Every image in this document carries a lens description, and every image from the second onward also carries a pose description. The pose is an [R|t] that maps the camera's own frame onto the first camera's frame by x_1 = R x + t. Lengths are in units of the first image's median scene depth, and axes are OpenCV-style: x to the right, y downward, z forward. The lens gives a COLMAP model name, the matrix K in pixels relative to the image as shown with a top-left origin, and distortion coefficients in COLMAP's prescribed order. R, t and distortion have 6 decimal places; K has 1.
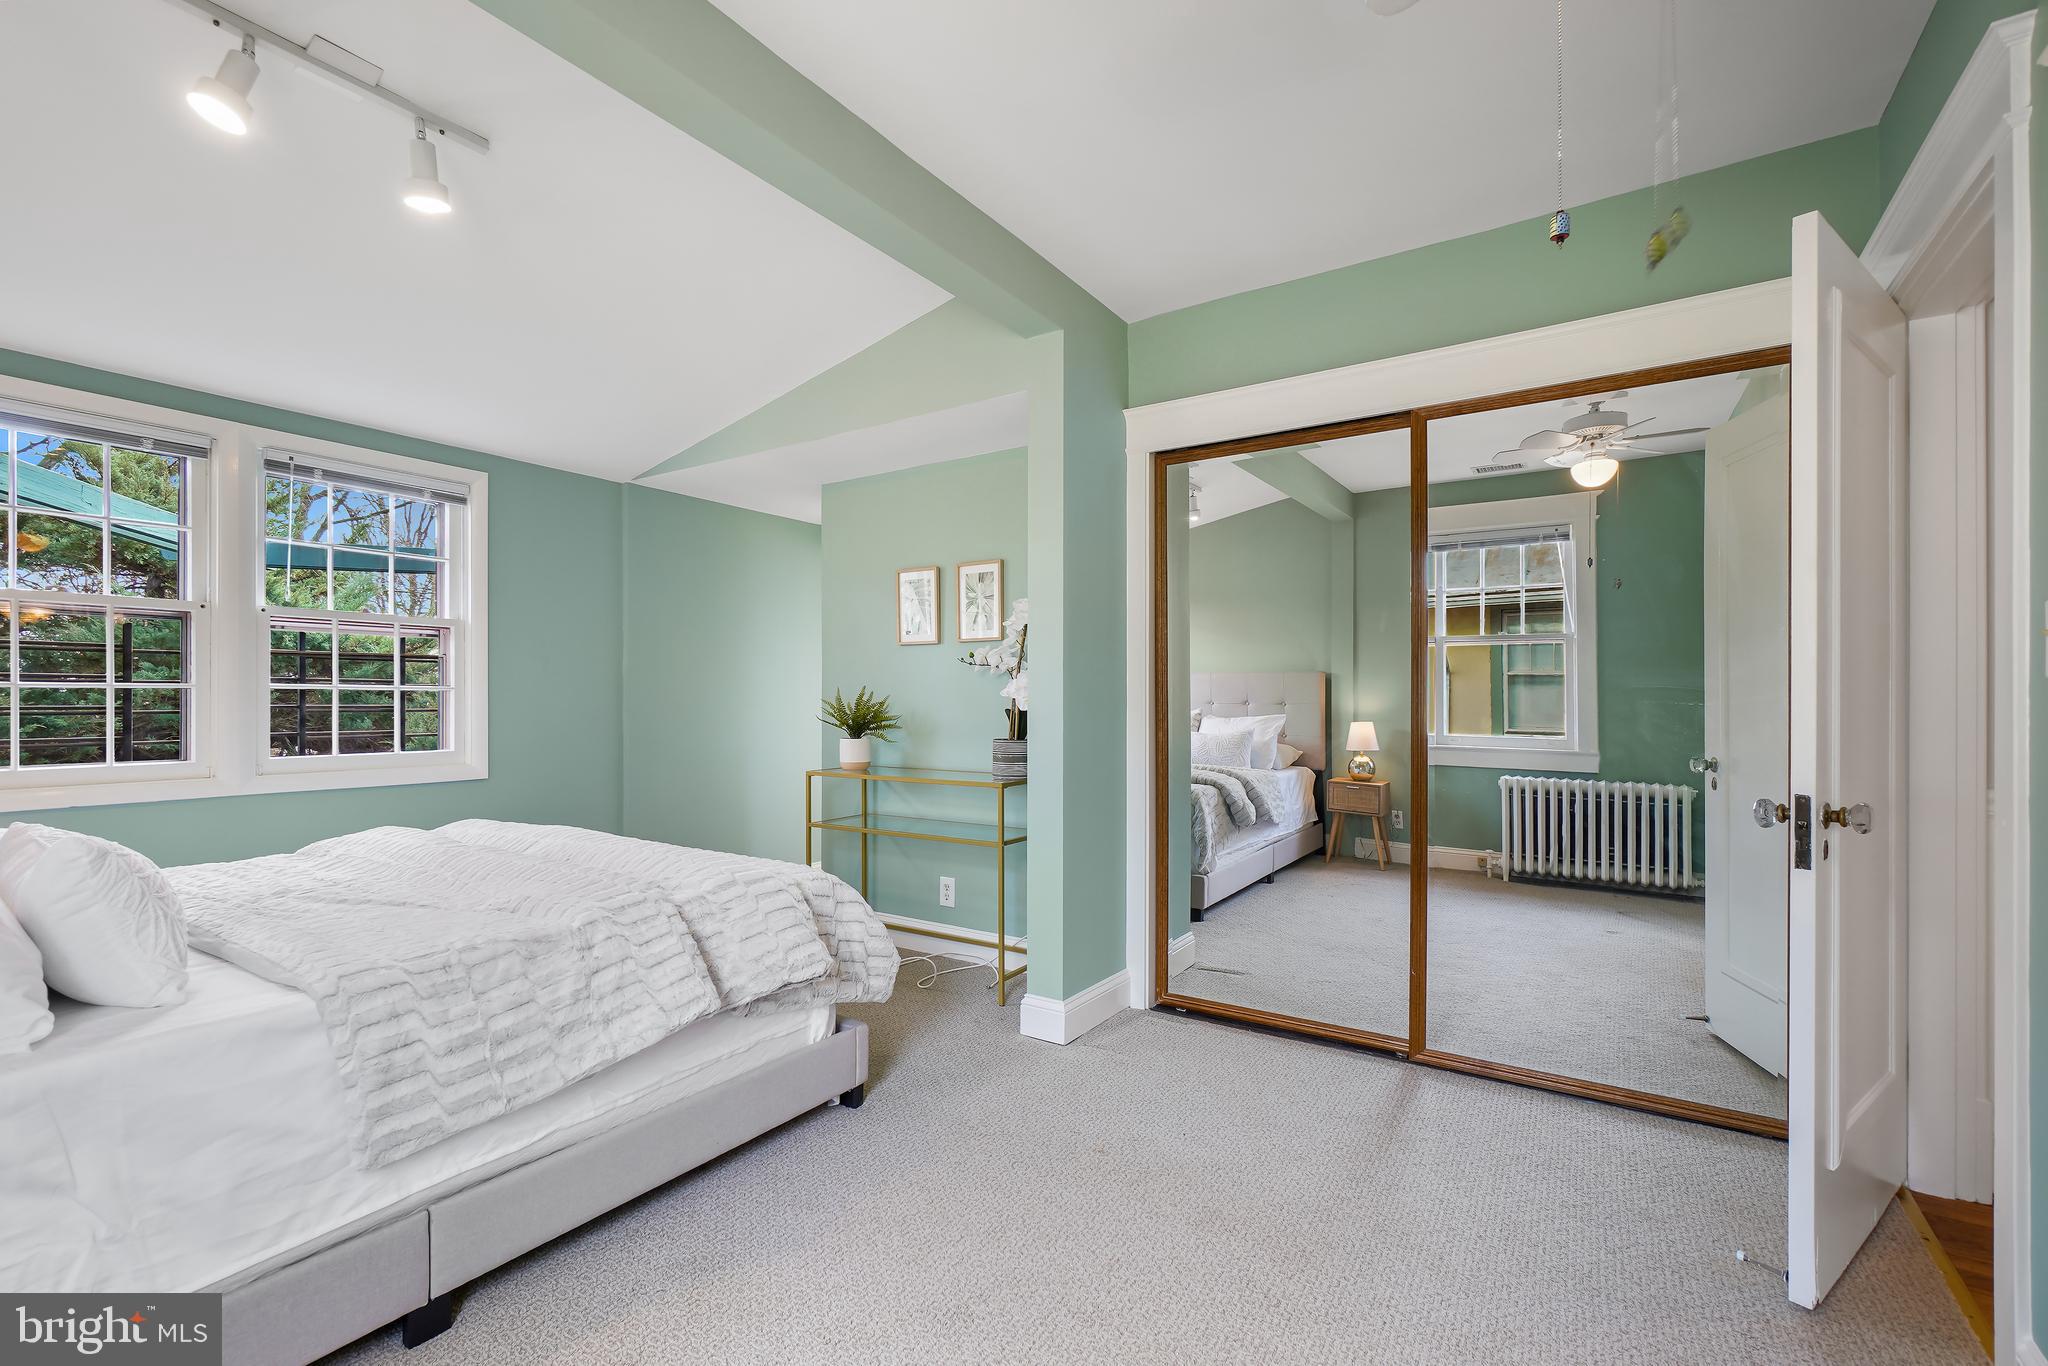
lens RADIAL K [[878.4, 0, 1011.6], [0, 878.4, 702.2], [0, 0, 1]] dist [-0.011421, 0.003527]
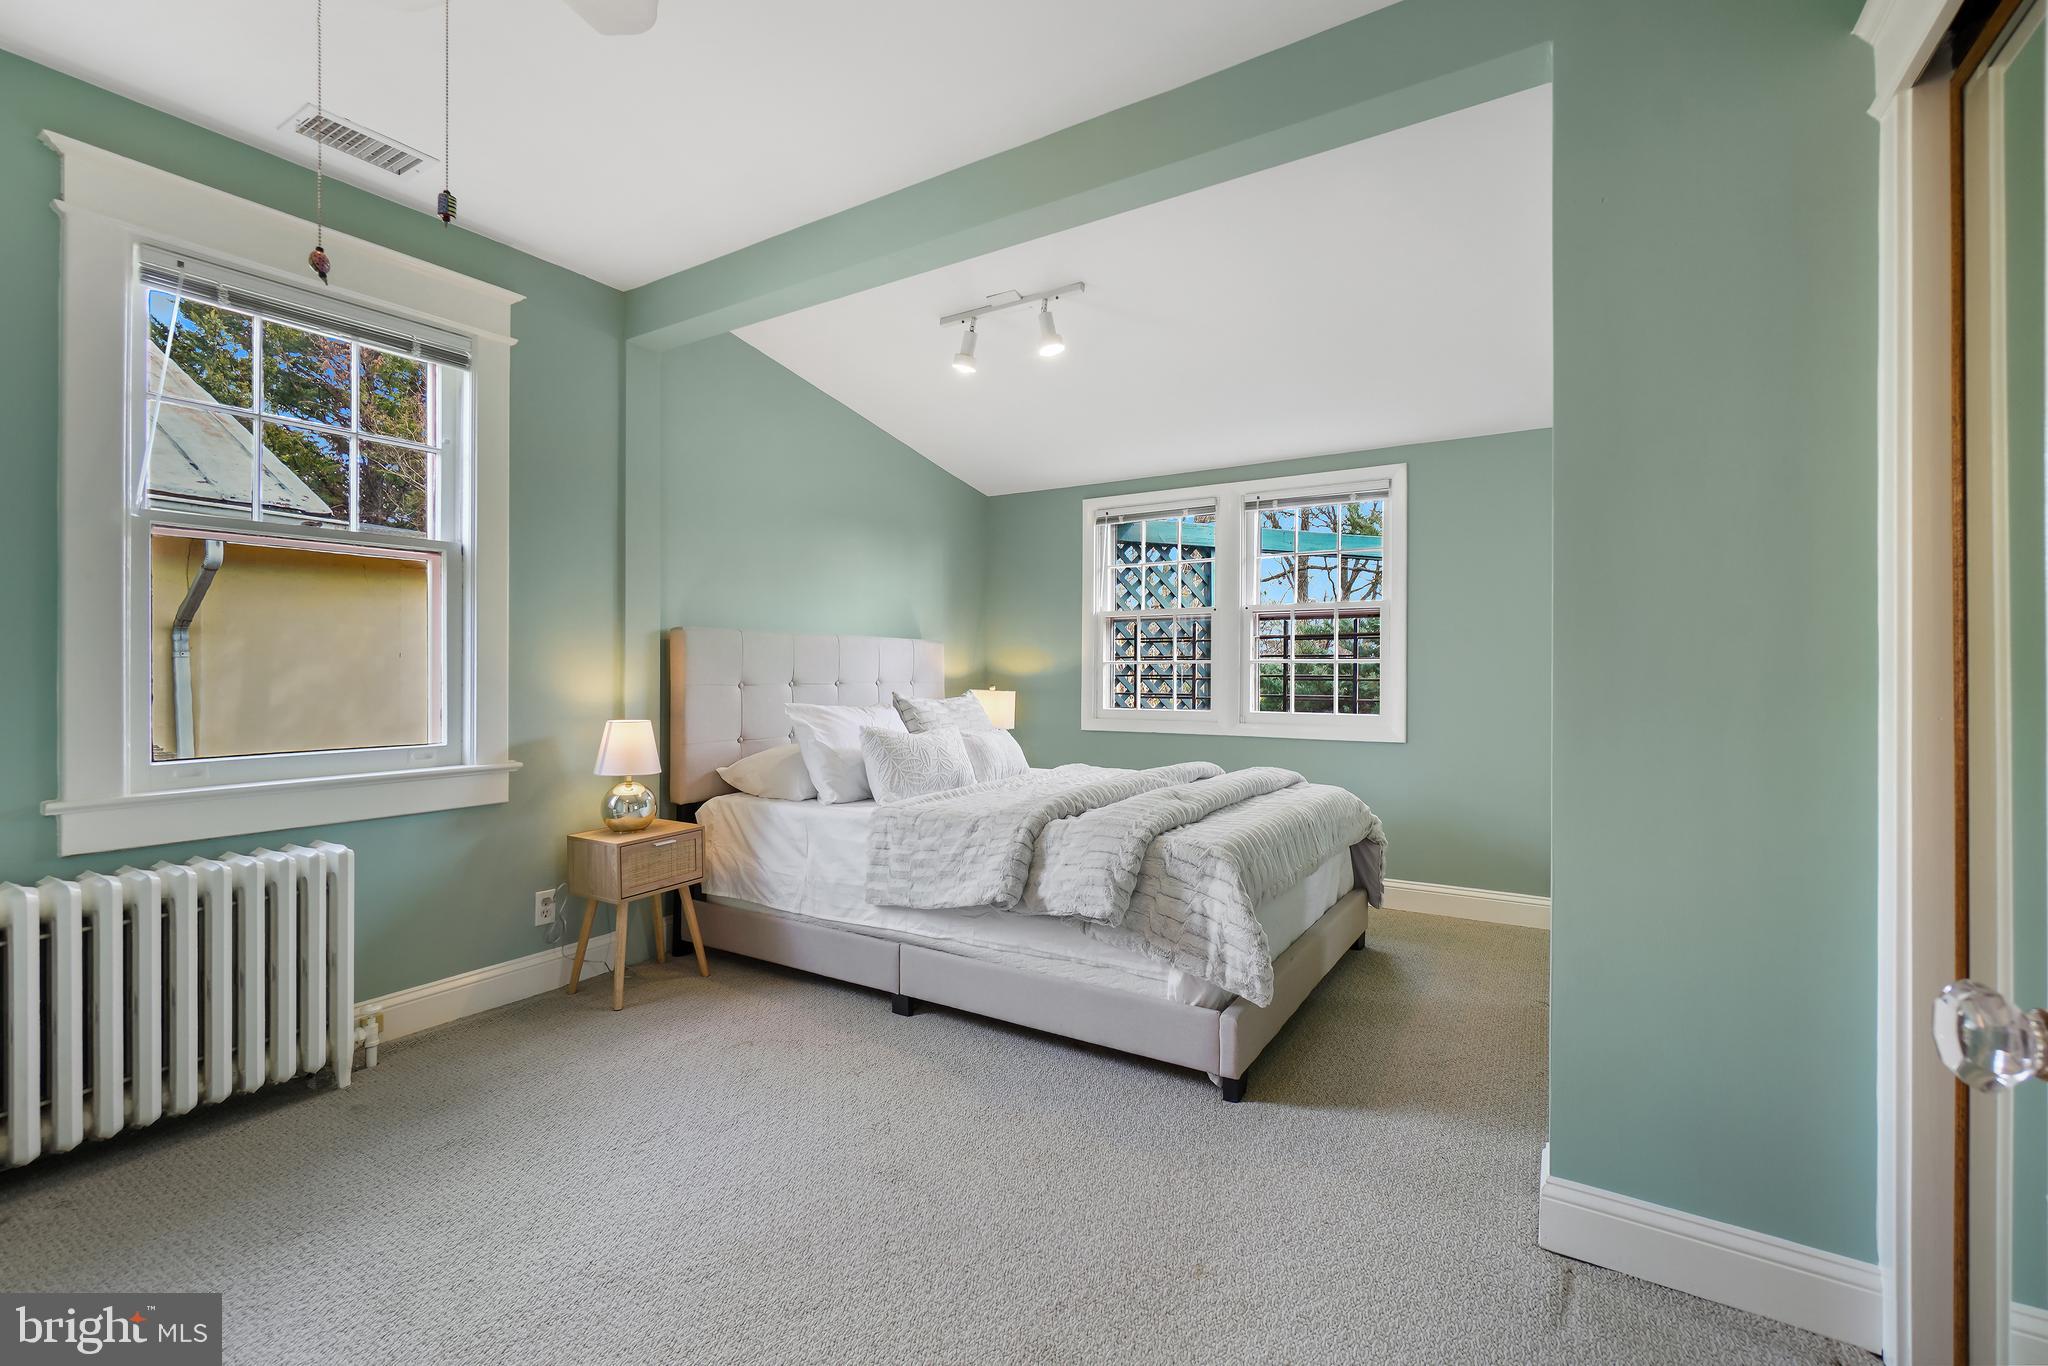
lens RADIAL K [[878.4, 0, 1023.9], [0, 878.4, 677.1], [0, 0, 1]] dist [-0.011421, 0.003527]
pose [[0.049058, 0.005020, -0.998783, 0.904151], [-0.003485, 0.999982, 0.004855, 0.005911], [0.998790, 0.003243, 0.049074, 0.885294]]
